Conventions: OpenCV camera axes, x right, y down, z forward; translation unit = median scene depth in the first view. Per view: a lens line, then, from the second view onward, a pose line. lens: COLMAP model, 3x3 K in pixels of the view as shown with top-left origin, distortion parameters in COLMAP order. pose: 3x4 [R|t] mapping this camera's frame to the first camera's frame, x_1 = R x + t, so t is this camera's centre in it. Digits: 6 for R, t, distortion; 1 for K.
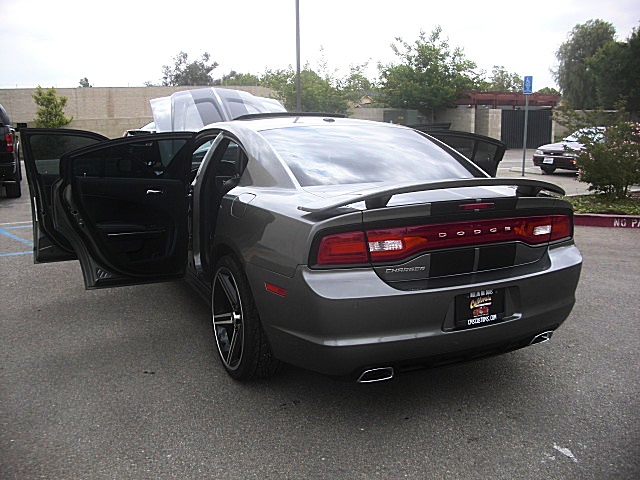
lens RADIAL K [[614.7, 0, 313.3], [0, 614.7, 240.7], [0, 0, 1]] dist [-0.213113, 0.197593]
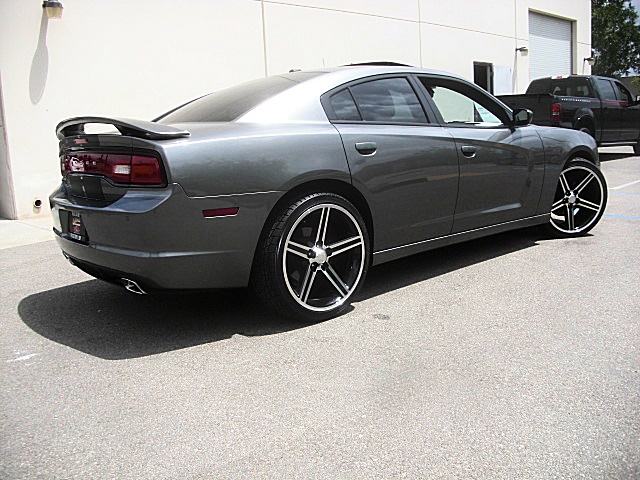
lens RADIAL K [[614.7, 0, 313.3], [0, 614.7, 240.7], [0, 0, 1]] dist [-0.213113, 0.197593]
pose [[0.274977, 0.178278, -0.944778, 1.450729], [-0.151120, 0.978458, 0.140650, -0.091743], [0.949500, 0.104099, 0.295994, 1.054197]]
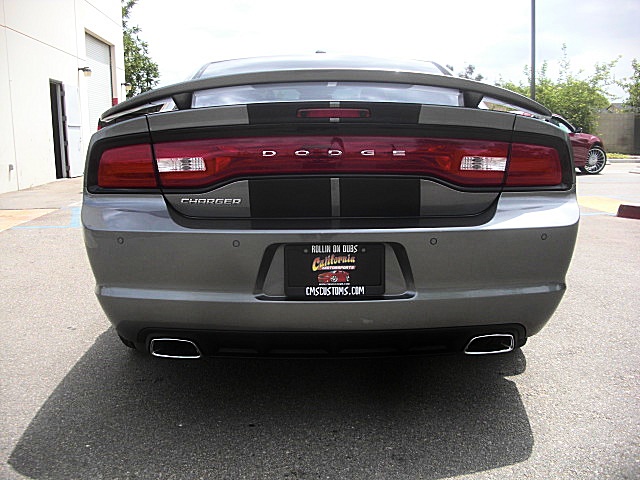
lens RADIAL K [[614.7, 0, 313.3], [0, 614.7, 240.7], [0, 0, 1]] dist [-0.213113, 0.197593]
pose [[0.907874, 0.063729, -0.414371, 0.503121], [-0.074000, 0.997220, -0.008761, 0.082152], [0.412661, 0.038618, 0.910066, 0.385112]]
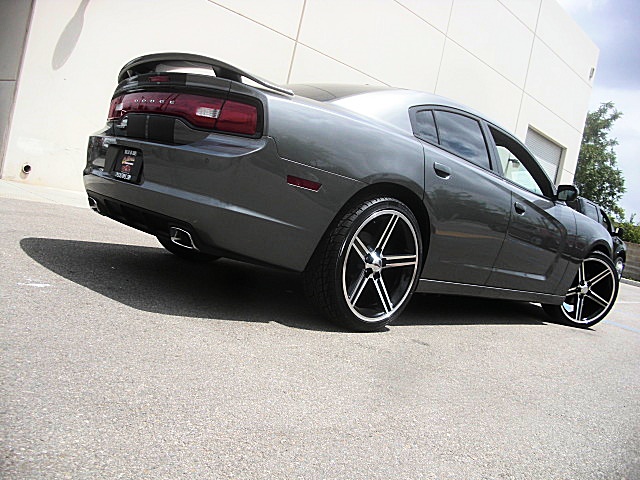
lens RADIAL K [[614.7, 0, 313.3], [0, 614.7, 240.7], [0, 0, 1]] dist [-0.213113, 0.197593]
pose [[0.318155, 0.148775, -0.936292, 1.352504], [-0.397714, 0.917448, 0.010636, 0.086901], [0.860582, 0.368993, 0.351061, 0.920643]]
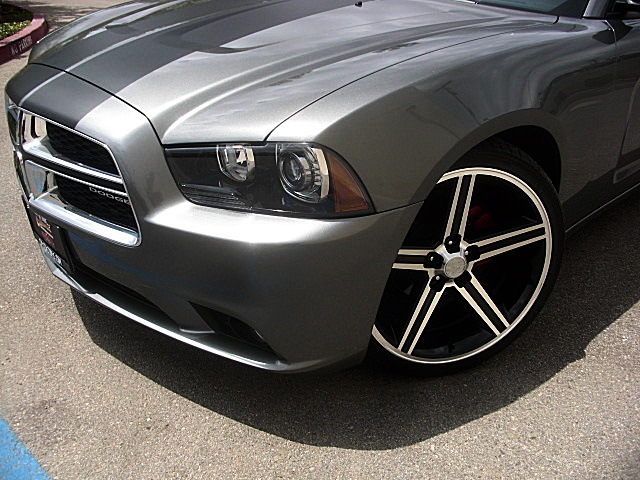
lens RADIAL K [[614.7, 0, 313.3], [0, 614.7, 240.7], [0, 0, 1]] dist [-0.213113, 0.197593]
pose [[-0.124231, 0.466557, -0.875723, 0.896113], [-0.085125, 0.874295, 0.477872, -0.182853], [0.988595, 0.133913, -0.068899, 1.309456]]
